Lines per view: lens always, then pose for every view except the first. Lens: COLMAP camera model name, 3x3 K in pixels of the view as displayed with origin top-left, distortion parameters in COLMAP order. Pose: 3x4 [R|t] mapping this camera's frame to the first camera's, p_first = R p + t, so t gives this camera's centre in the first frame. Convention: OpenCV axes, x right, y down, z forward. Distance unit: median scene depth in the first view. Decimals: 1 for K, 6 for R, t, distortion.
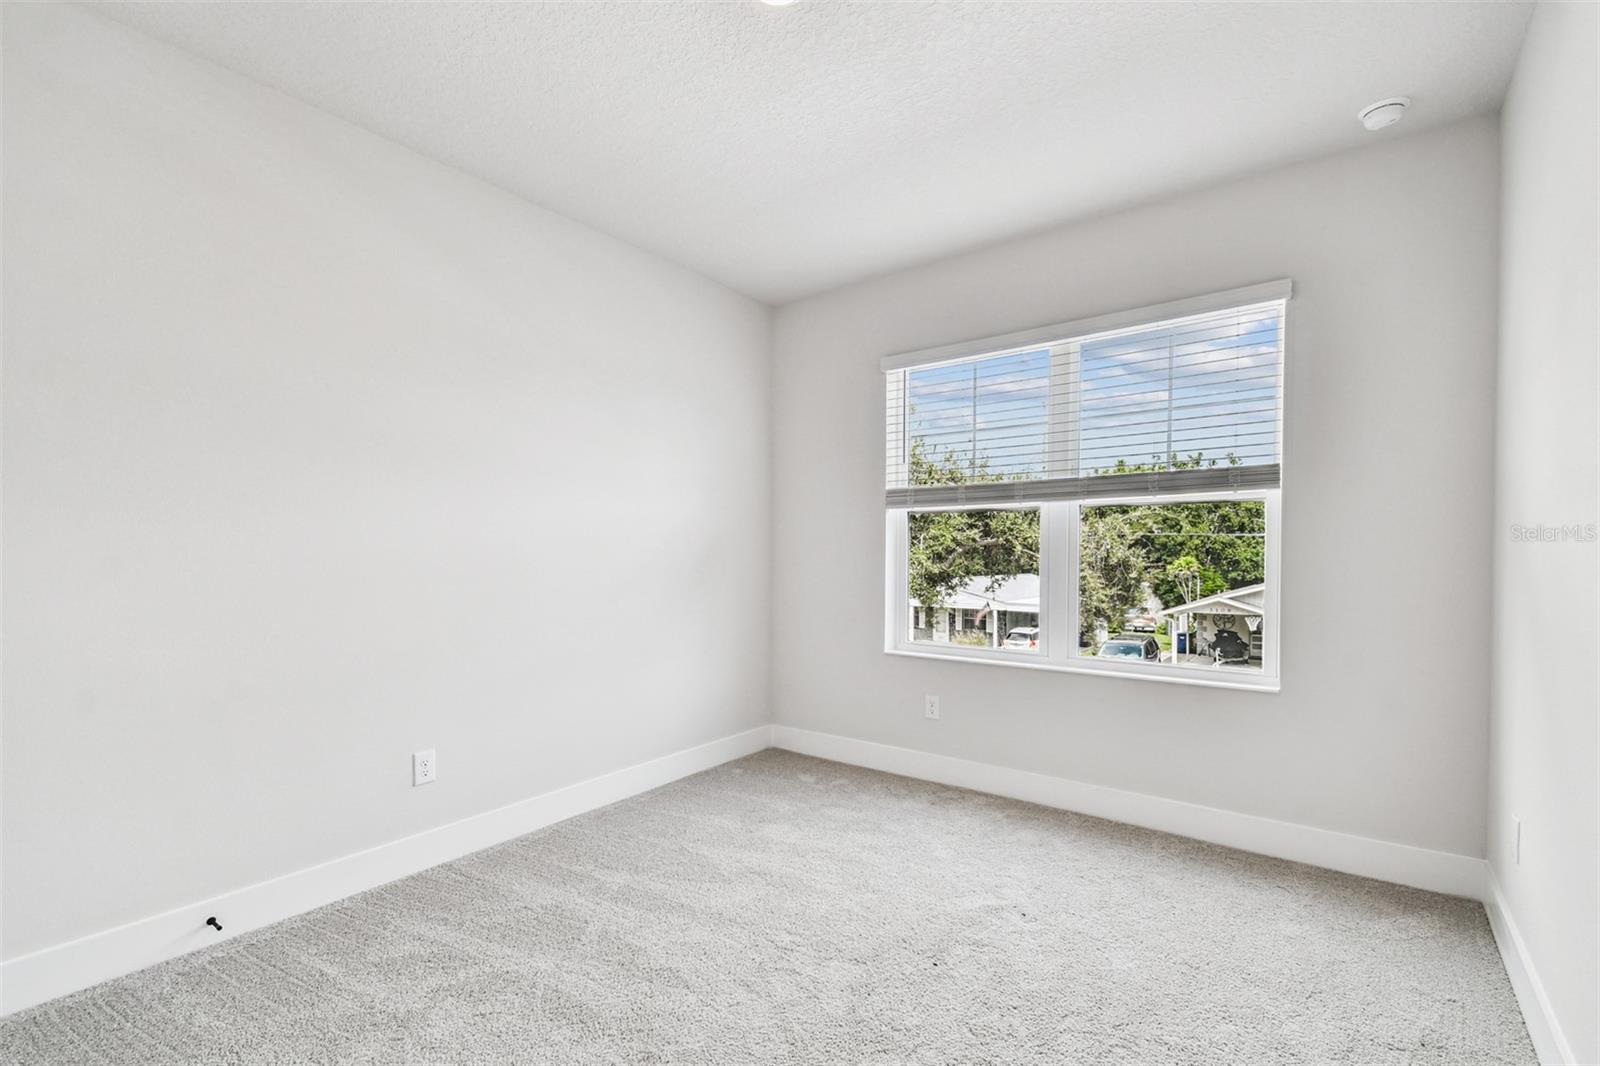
lens RADIAL K [[709.1, 0, 799.3], [0, 709.1, 541.6], [0, 0, 1]] dist [0.000056, 0.000045]
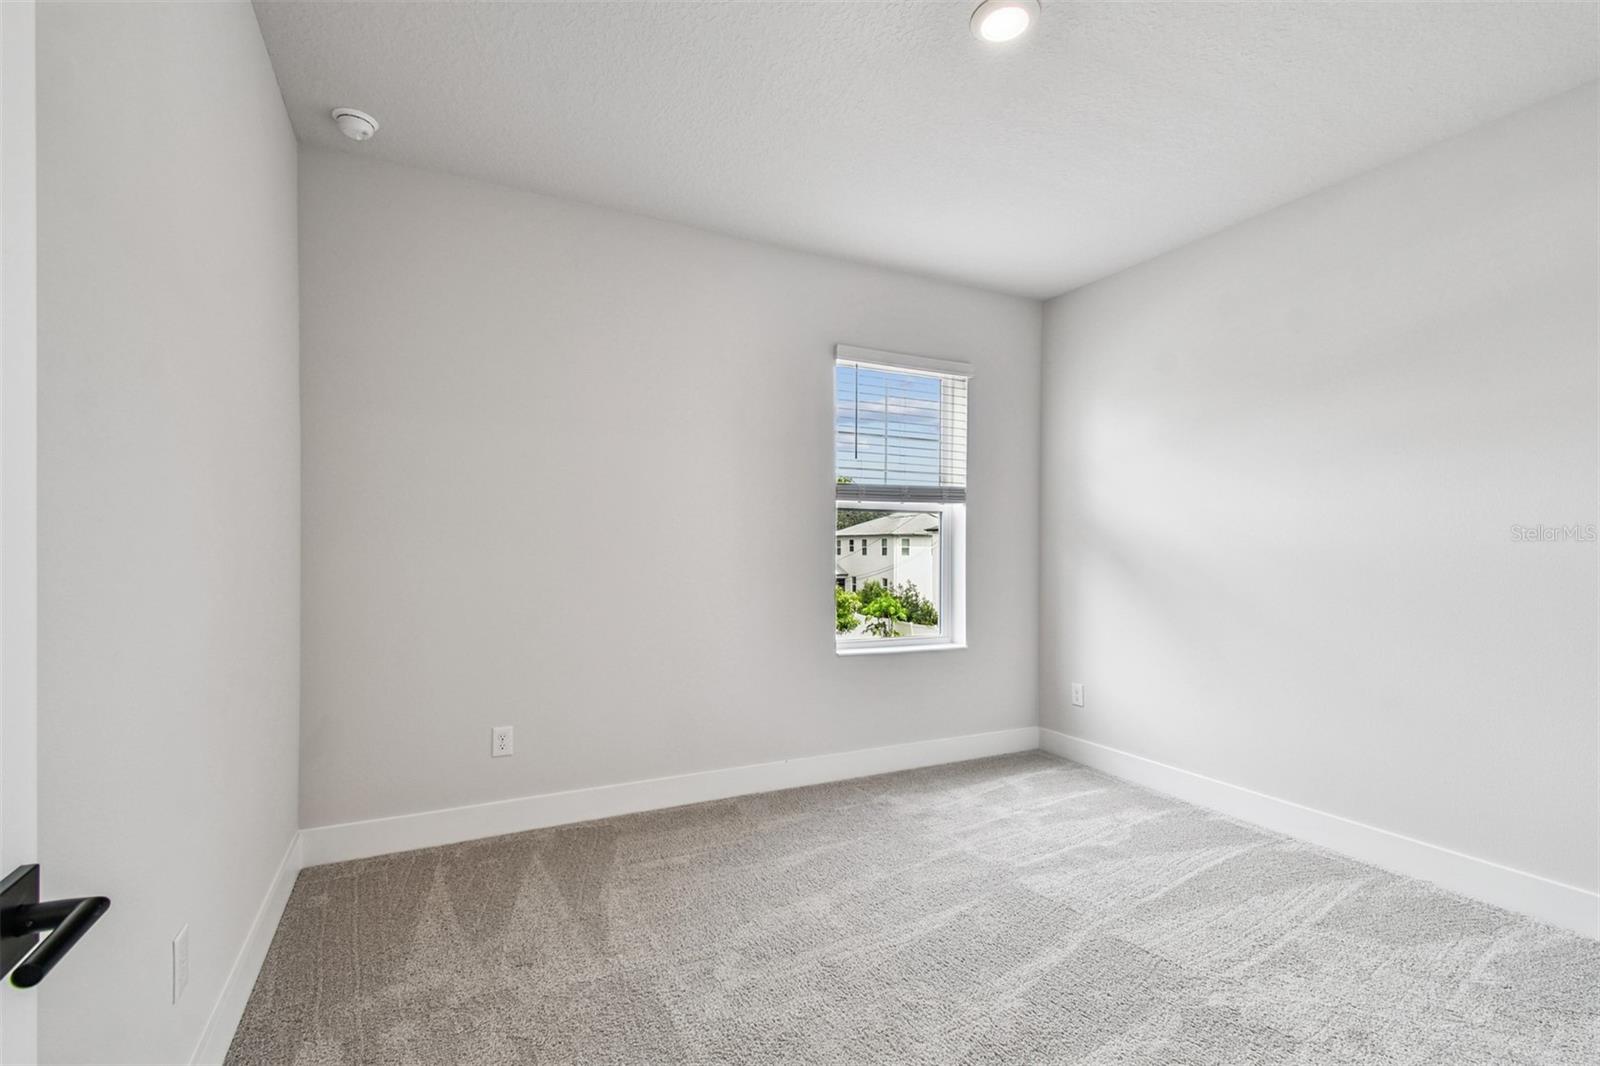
lens RADIAL K [[718.1, 0, 782.5], [0, 718.1, 542.2], [0, 0, 1]] dist [0.048100, -0.019778]
pose [[0.467851, 0.006426, 0.883784, -0.776652], [-0.007597, 0.999966, -0.003250, 0.008490], [-0.883775, -0.005194, 0.467883, 0.621947]]
